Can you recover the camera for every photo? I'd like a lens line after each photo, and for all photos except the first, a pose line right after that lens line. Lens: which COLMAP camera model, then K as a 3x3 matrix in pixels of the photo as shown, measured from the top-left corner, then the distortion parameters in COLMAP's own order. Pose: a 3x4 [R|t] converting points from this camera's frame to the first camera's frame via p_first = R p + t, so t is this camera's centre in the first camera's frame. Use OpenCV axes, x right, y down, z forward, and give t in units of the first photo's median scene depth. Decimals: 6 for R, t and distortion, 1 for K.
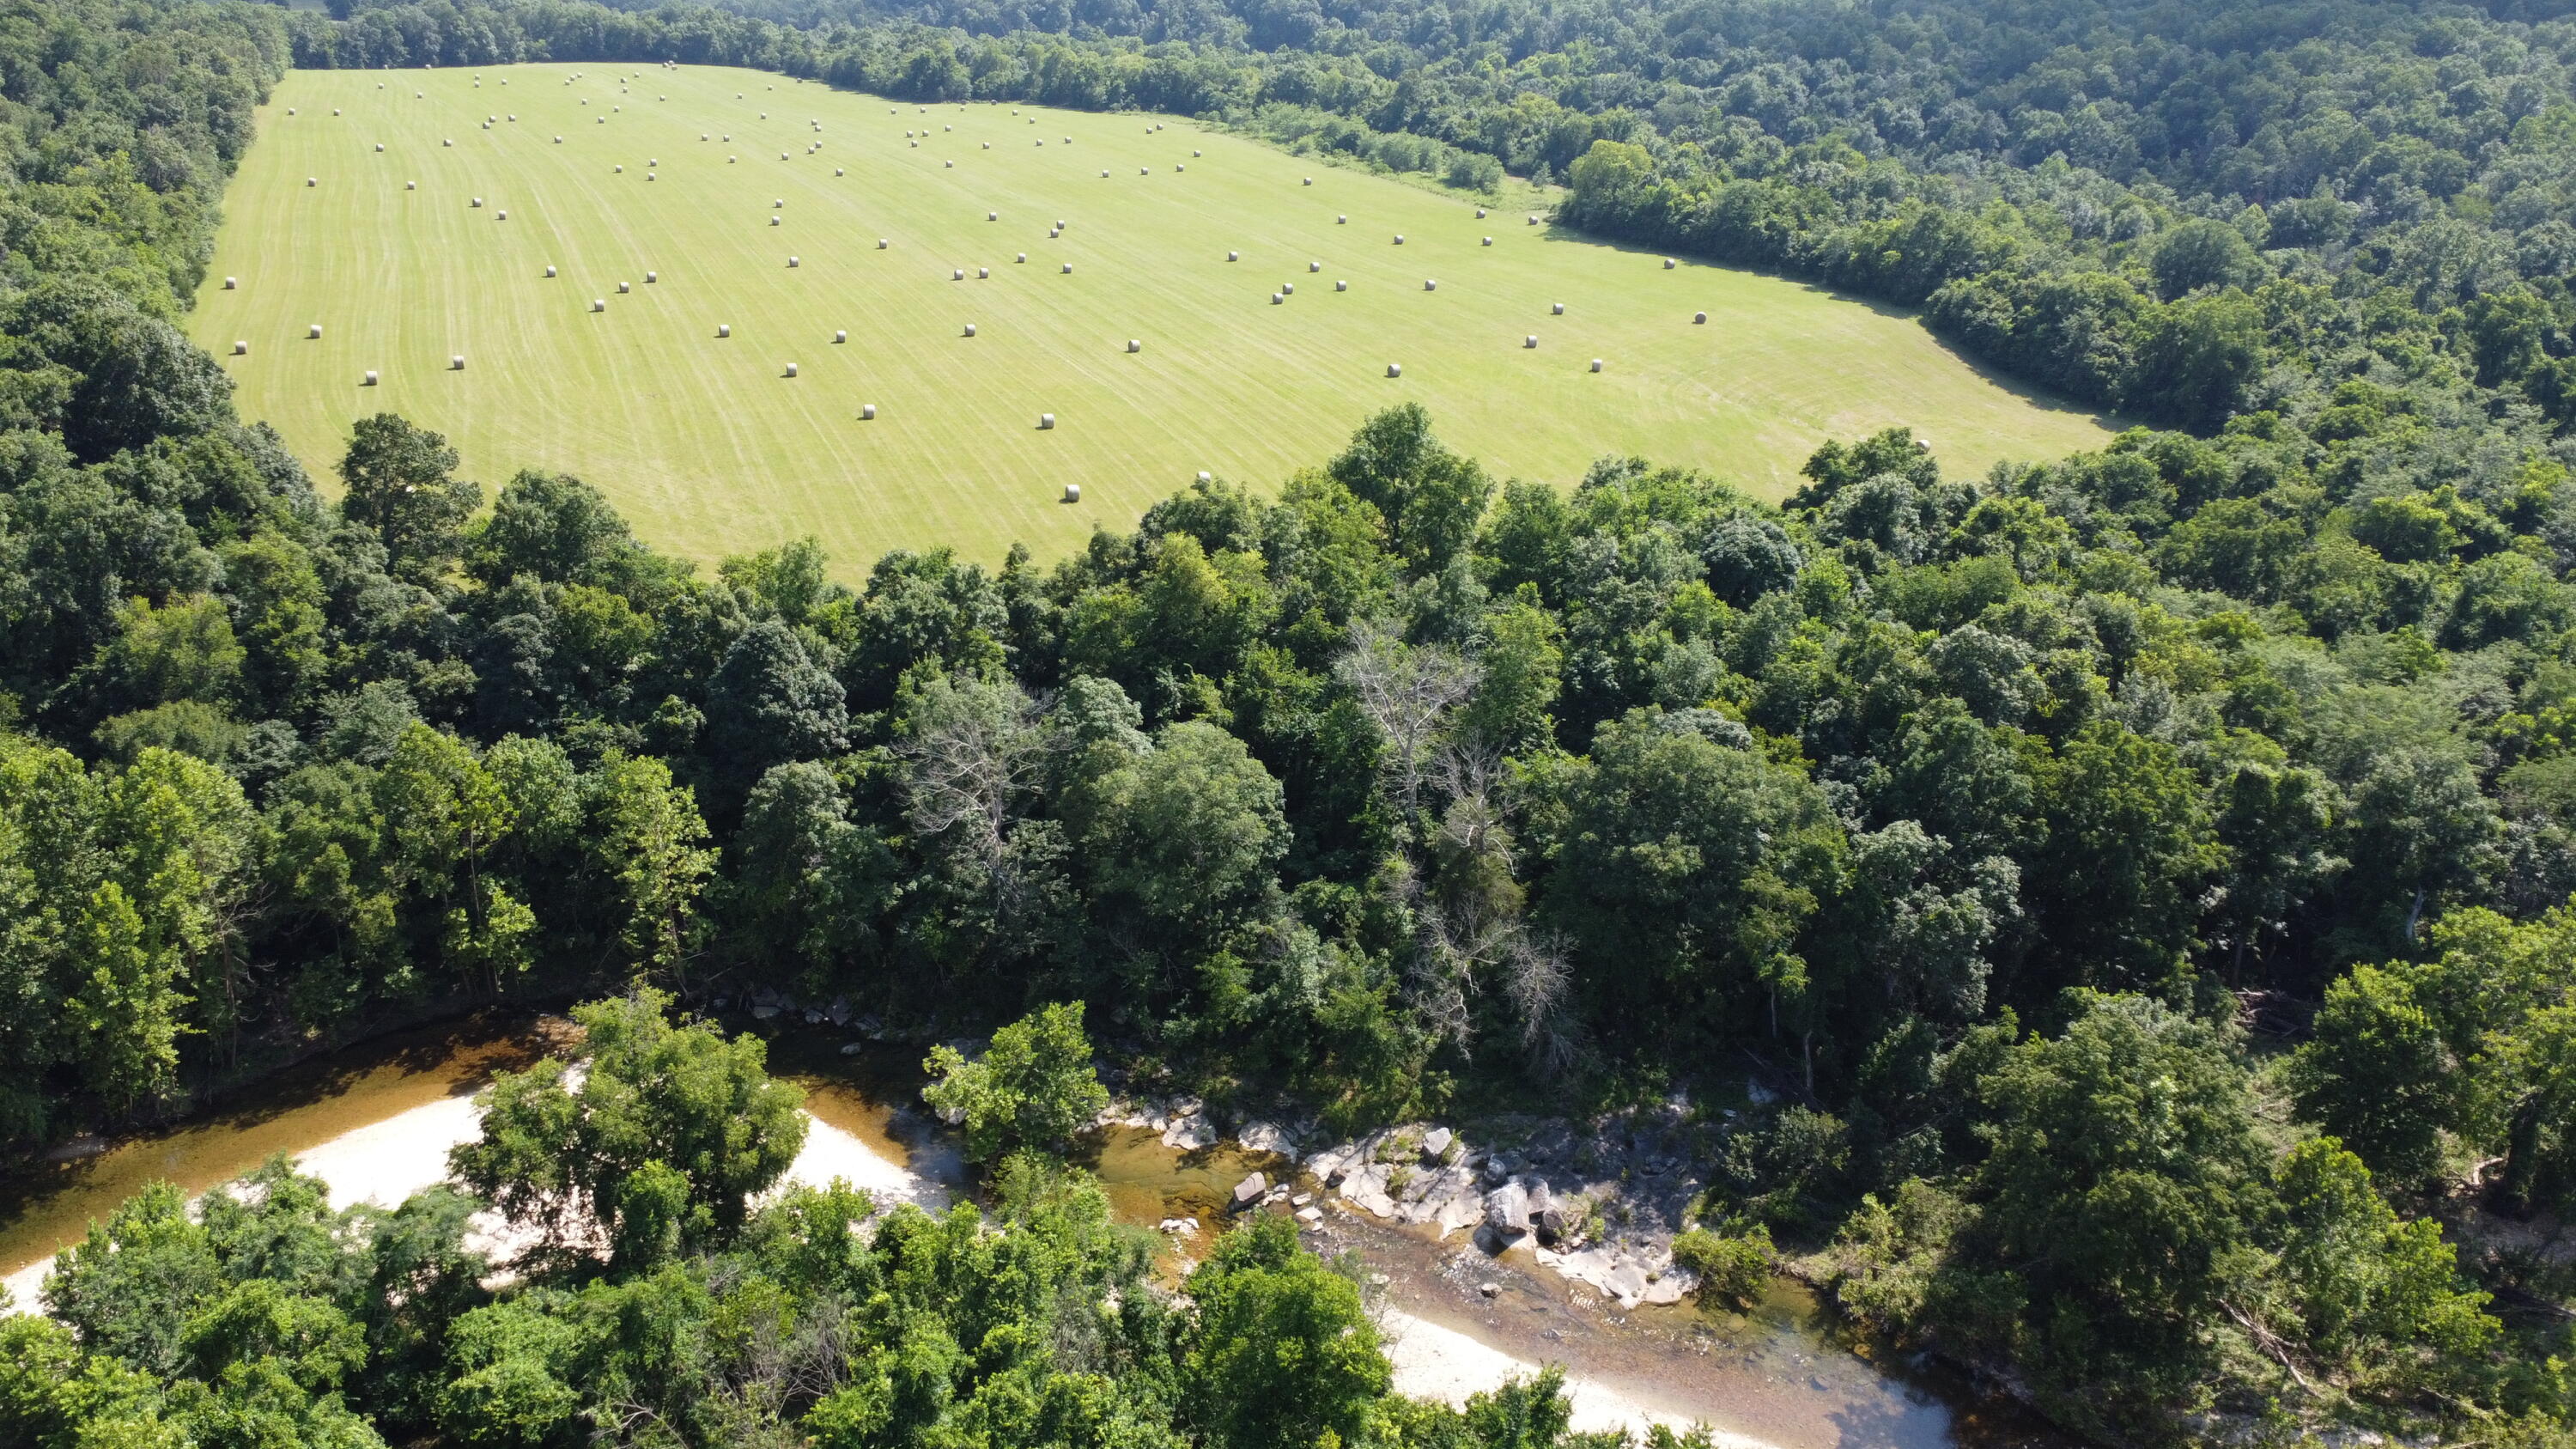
lens RADIAL K [[1906.2, 0, 1291.5], [0, 1906.2, 720.7], [0, 0, 1]] dist [0.010481, 0.001890]
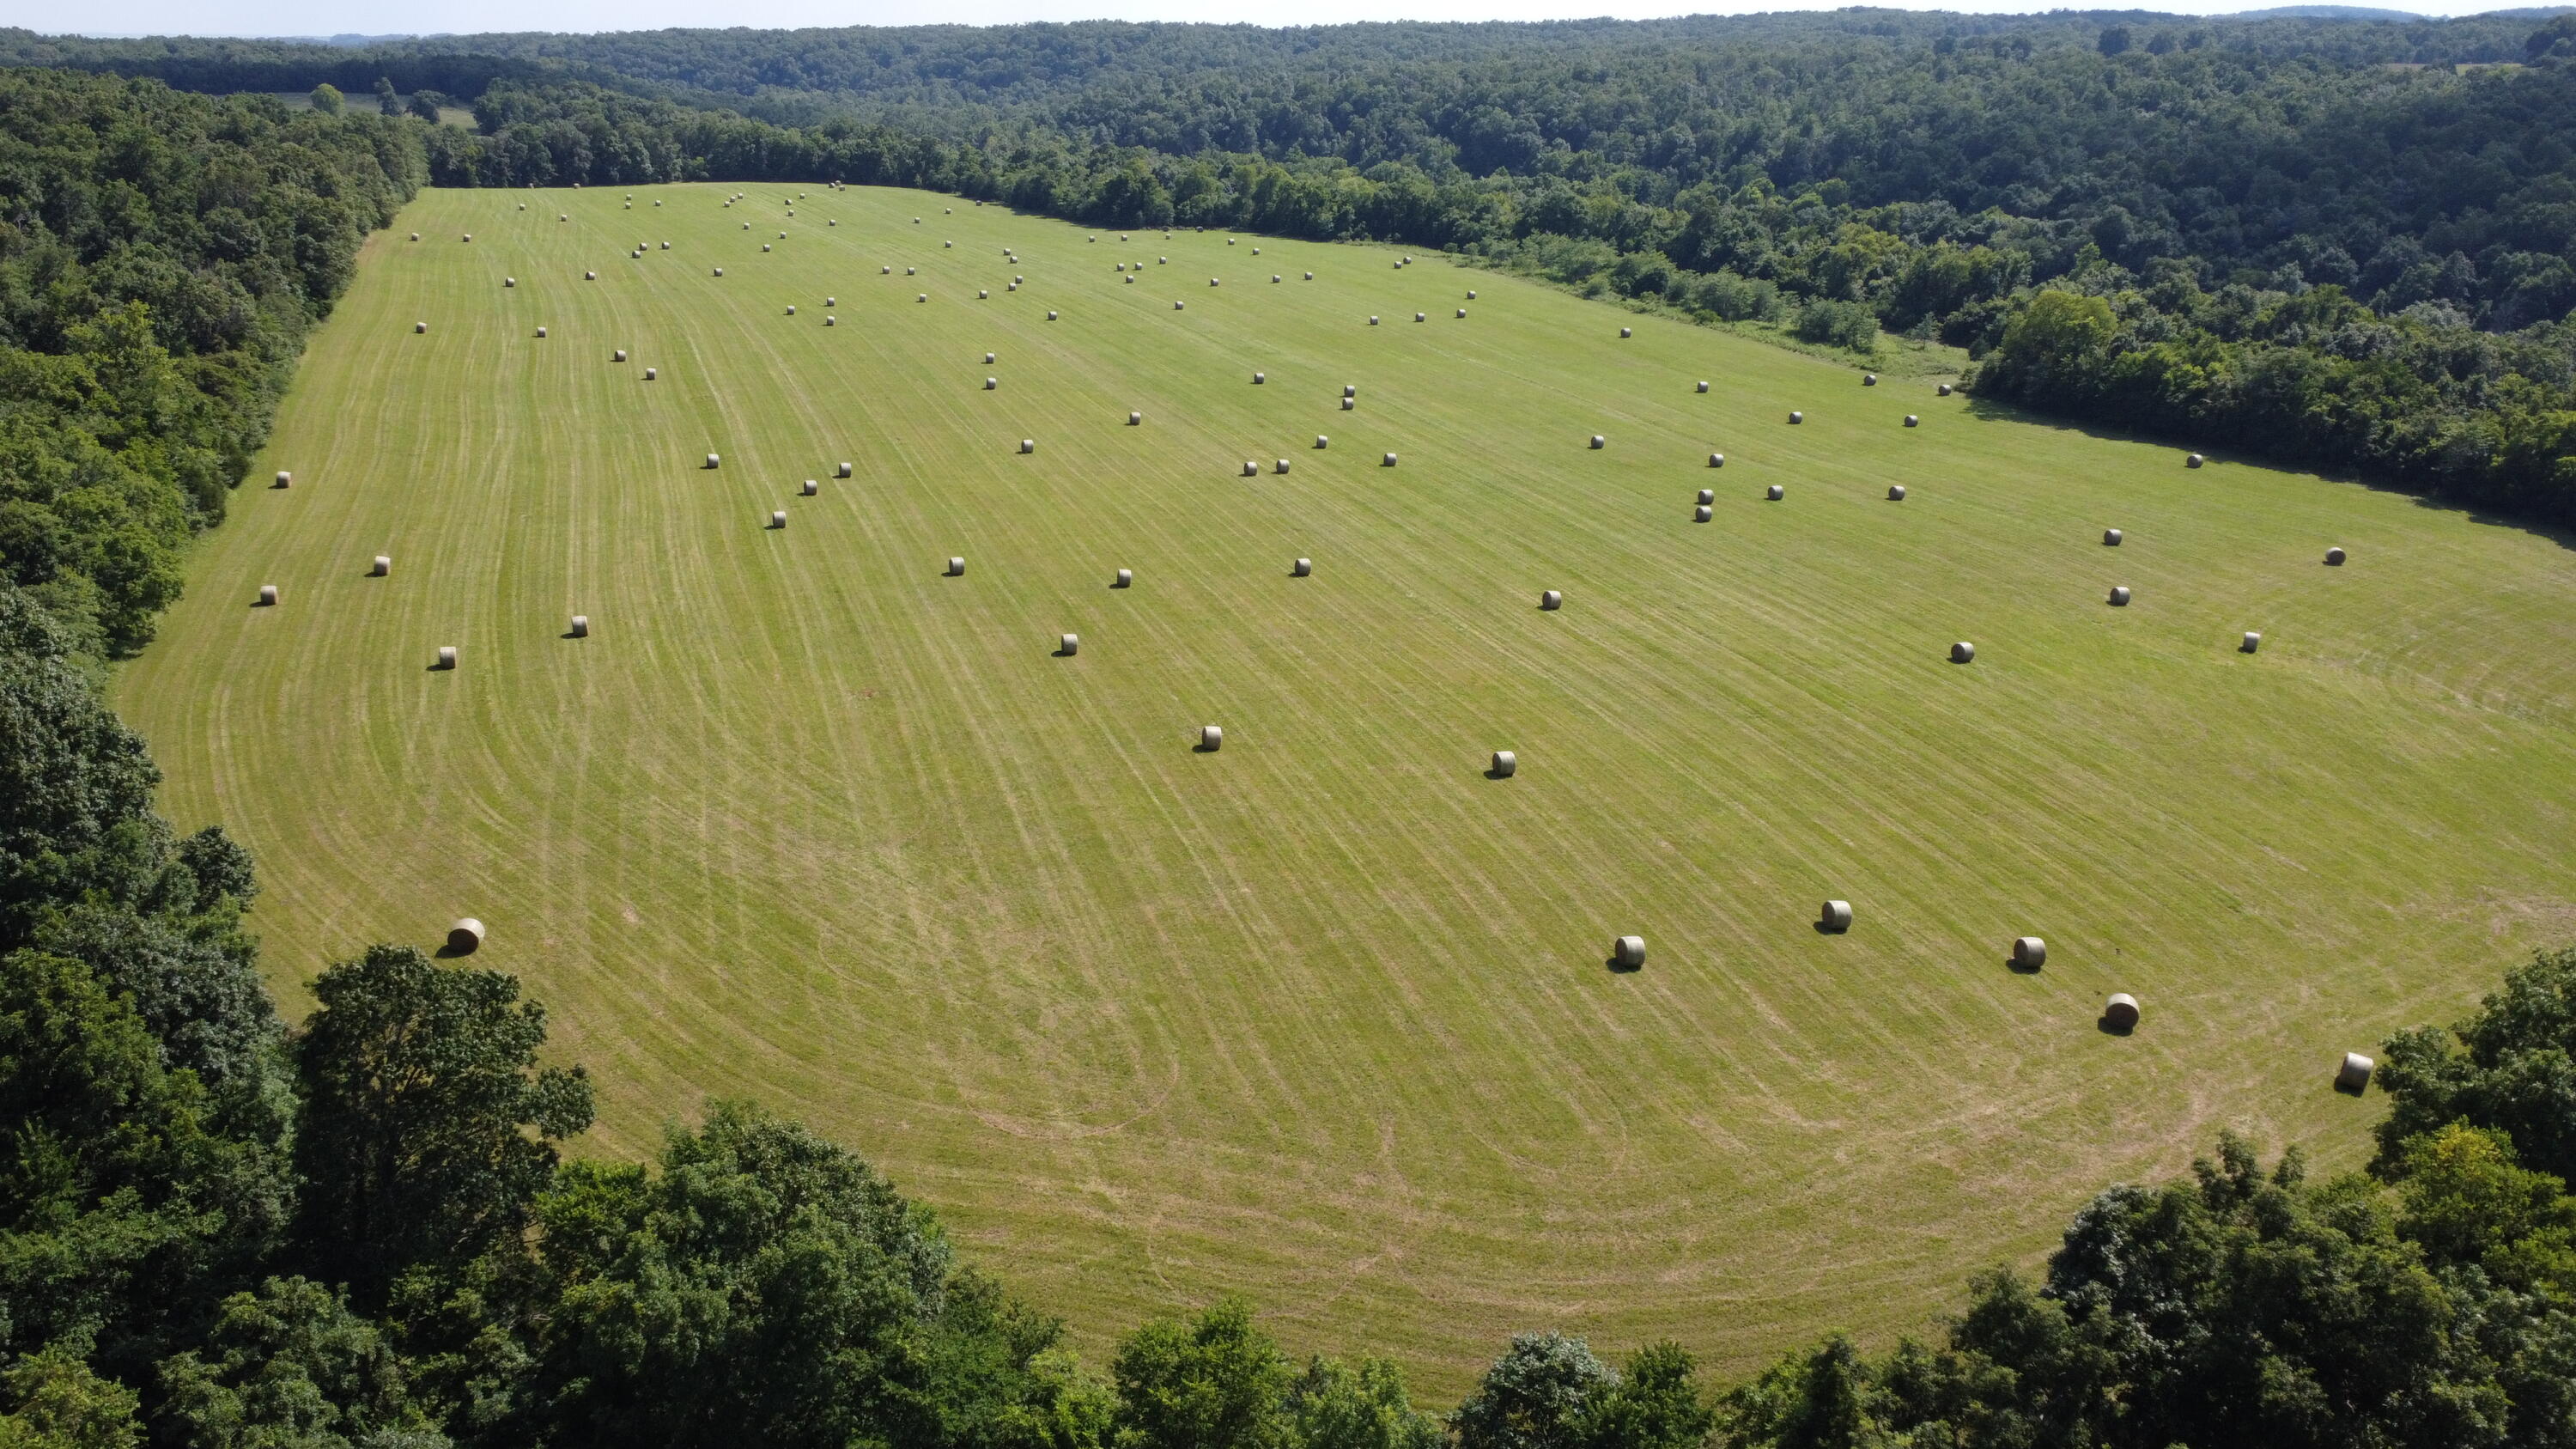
lens RADIAL K [[1906.2, 0, 1285.0], [0, 1906.2, 727.1], [0, 0, 1]] dist [0.010481, 0.001890]
pose [[0.997893, 0.024201, -0.060202, -0.083026], [-0.027462, 0.998166, -0.053945, -0.068697], [0.058786, 0.055484, 0.996727, 0.196115]]
